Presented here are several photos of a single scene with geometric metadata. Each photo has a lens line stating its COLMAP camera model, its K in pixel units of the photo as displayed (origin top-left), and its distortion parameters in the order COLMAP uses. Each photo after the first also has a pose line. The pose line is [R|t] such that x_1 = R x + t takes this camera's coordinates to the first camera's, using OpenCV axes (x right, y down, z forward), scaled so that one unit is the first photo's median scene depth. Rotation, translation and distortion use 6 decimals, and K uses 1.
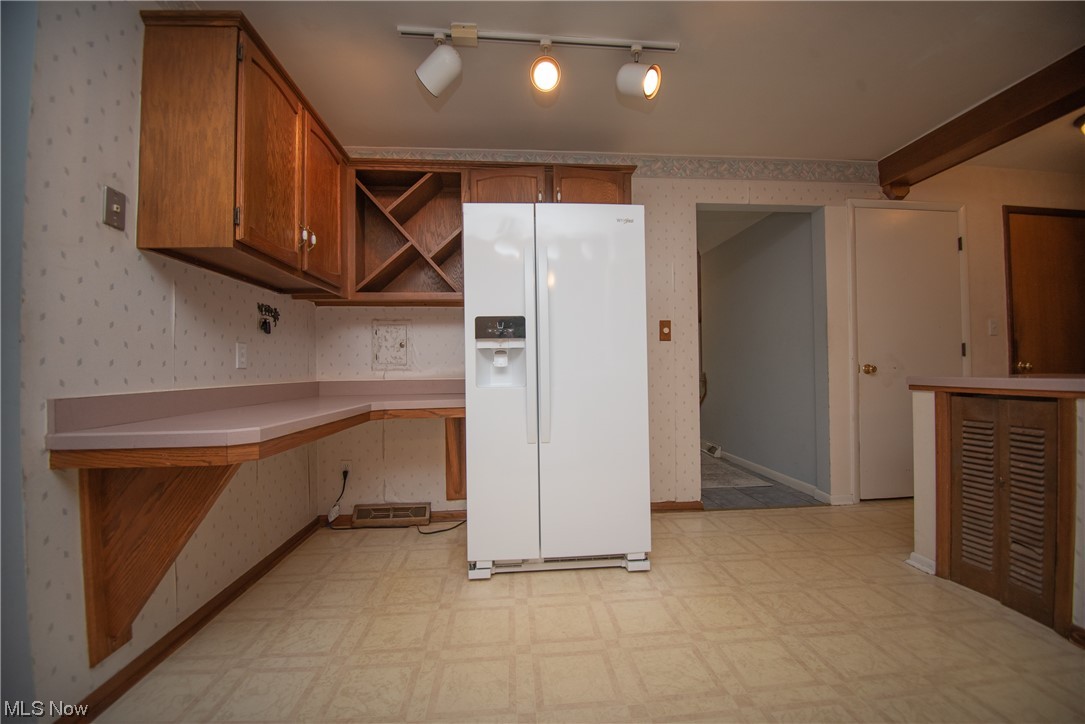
lens RADIAL K [[437.8, 0, 543.9], [0, 437.8, 364.6], [0, 0, 1]] dist [-0.000504, -0.013422]
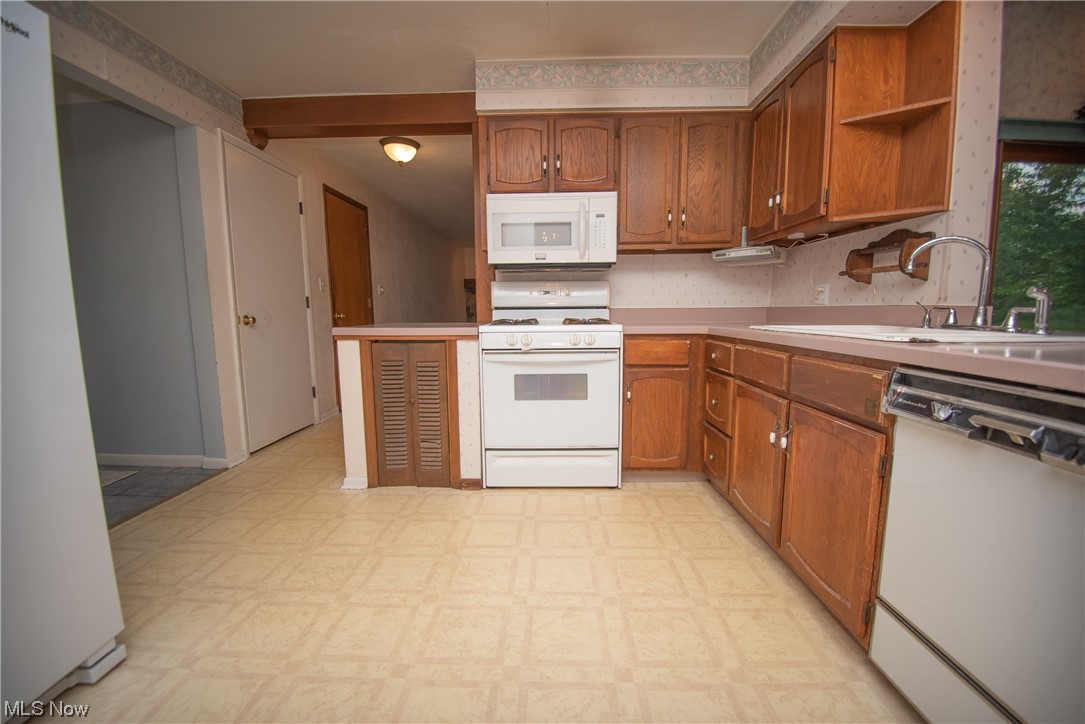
lens RADIAL K [[441.9, 0, 540.3], [0, 441.9, 366.1], [0, 0, 1]] dist [-0.000253, -0.016502]
pose [[0.107628, -0.116794, 0.987307, -0.239535], [-0.008197, 0.992938, 0.118354, -0.014202], [-0.994157, -0.020831, 0.105911, 0.356262]]
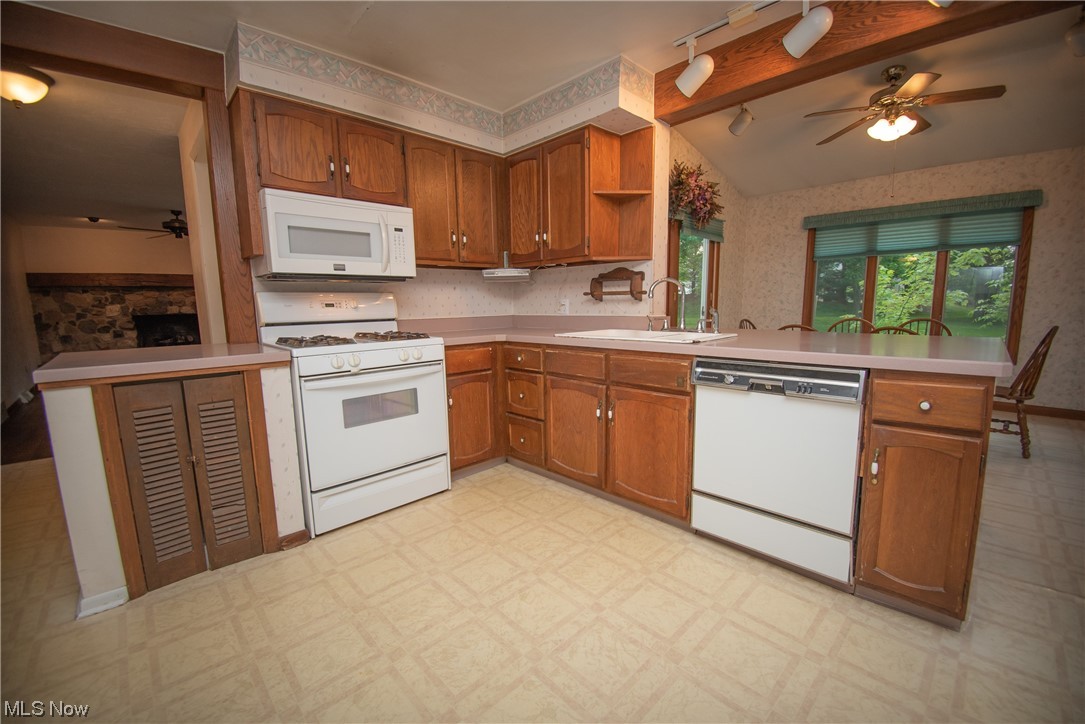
lens RADIAL K [[441.9, 0, 540.3], [0, 441.9, 366.1], [0, 0, 1]] dist [-0.000253, -0.016502]
pose [[-0.636647, -0.089031, 0.765998, -0.191497], [0.011884, 0.992062, 0.125183, -0.057055], [-0.771063, 0.088801, -0.630536, 0.819742]]
